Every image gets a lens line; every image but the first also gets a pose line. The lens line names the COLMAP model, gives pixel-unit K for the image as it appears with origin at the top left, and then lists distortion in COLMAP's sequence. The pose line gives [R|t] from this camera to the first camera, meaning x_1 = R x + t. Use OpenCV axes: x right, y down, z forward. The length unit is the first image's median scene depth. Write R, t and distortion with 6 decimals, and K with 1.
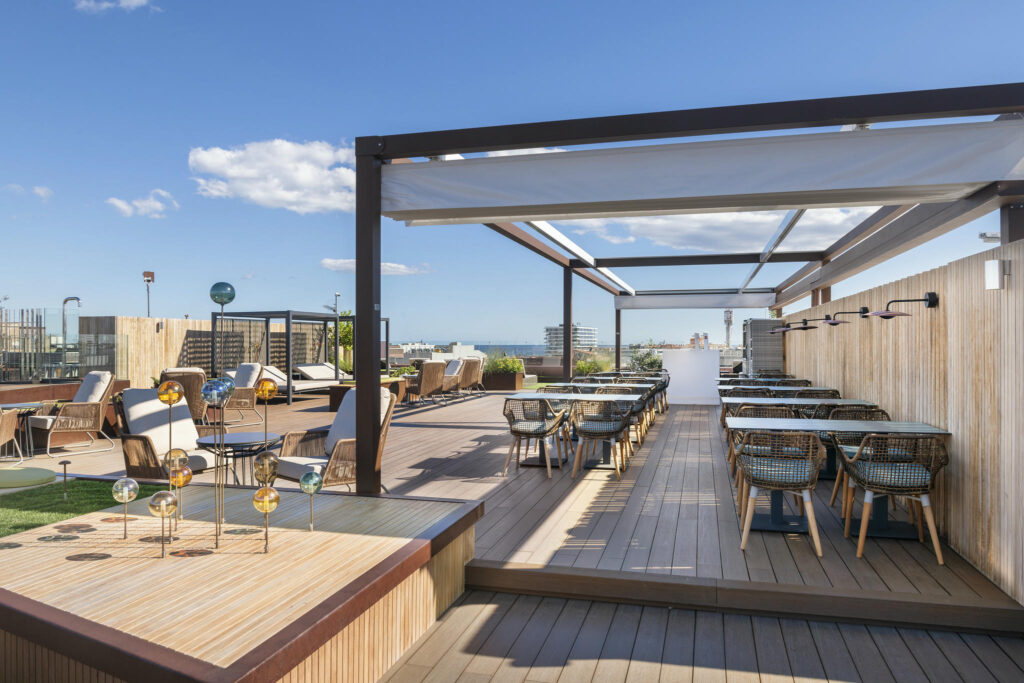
lens RADIAL K [[722.3, 0, 511.5], [0, 722.3, 341.2], [0, 0, 1]] dist [-0.053040, -0.001314]
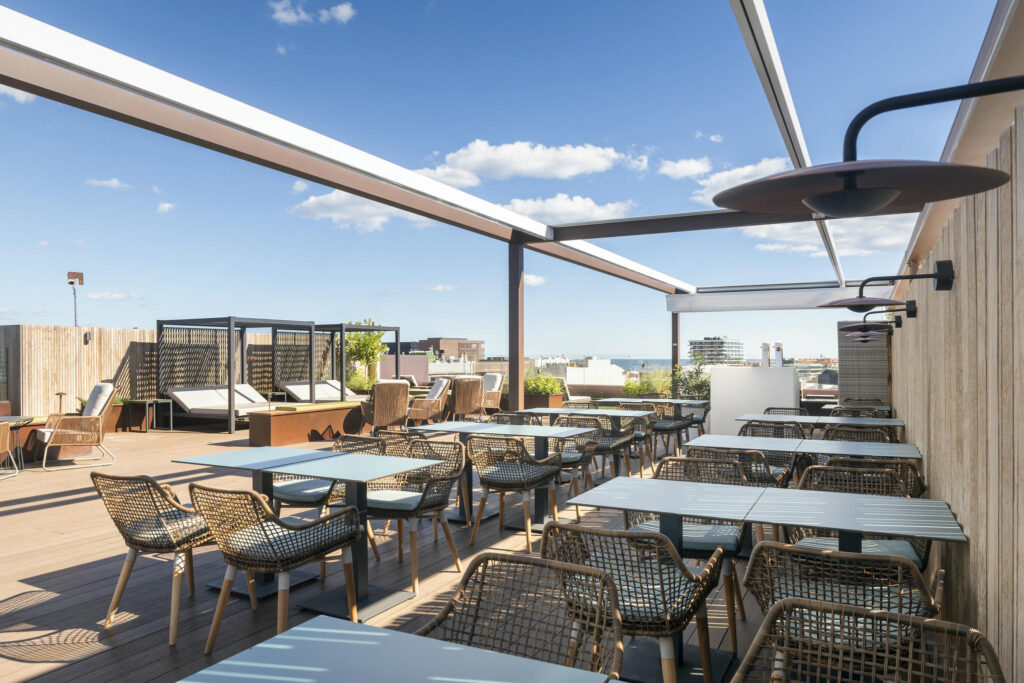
lens RADIAL K [[722.3, 0, 513.2], [0, 722.3, 343.8], [0, 0, 1]] dist [-0.053040, -0.001314]
pose [[0.981114, -0.003314, -0.193400, 0.146769], [0.000216, 0.999871, -0.016037, 0.000541], [0.193429, 0.015693, 0.980989, 0.260720]]
